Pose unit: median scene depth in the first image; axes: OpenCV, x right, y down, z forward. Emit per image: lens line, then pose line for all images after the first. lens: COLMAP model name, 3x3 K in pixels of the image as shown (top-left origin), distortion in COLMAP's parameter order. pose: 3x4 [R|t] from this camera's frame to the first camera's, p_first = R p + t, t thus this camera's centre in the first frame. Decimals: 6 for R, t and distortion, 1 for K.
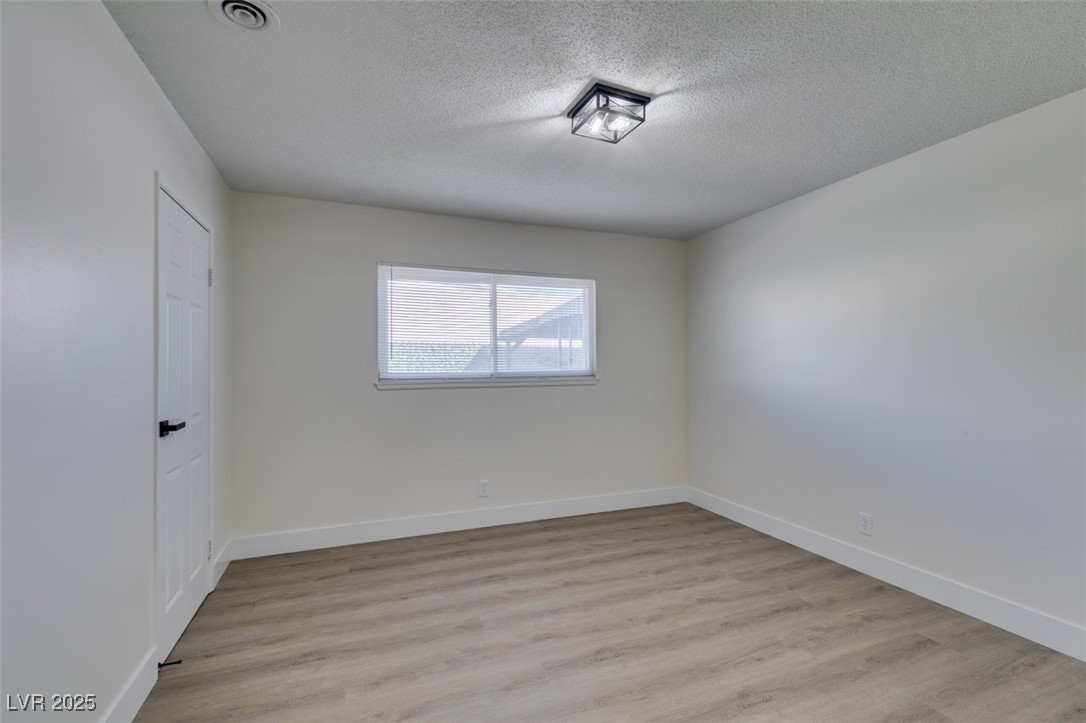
lens RADIAL K [[484.8, 0, 541.1], [0, 484.8, 366.0], [0, 0, 1]] dist [0.004572, -0.000662]
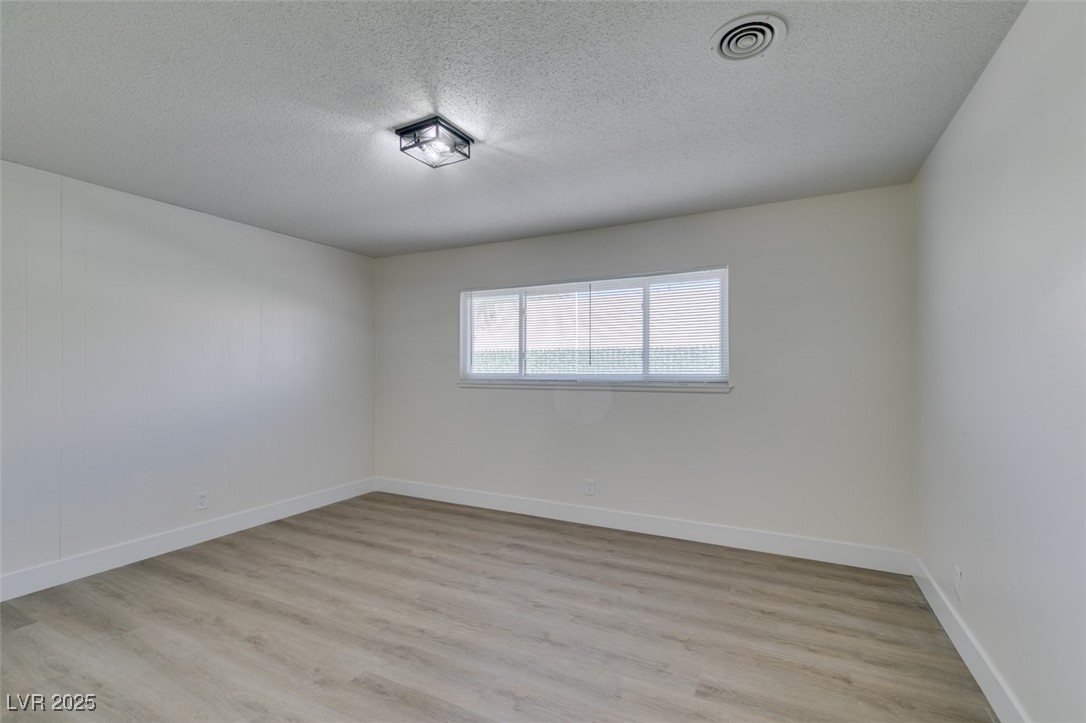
lens RADIAL K [[484.8, 0, 541.1], [0, 484.8, 366.0], [0, 0, 1]] dist [0.004572, -0.000662]
pose [[0.666344, -0.000581, -0.745644, 0.520277], [-0.003738, 0.999985, -0.004119, -0.002725], [0.745635, 0.005532, 0.666332, 0.201707]]
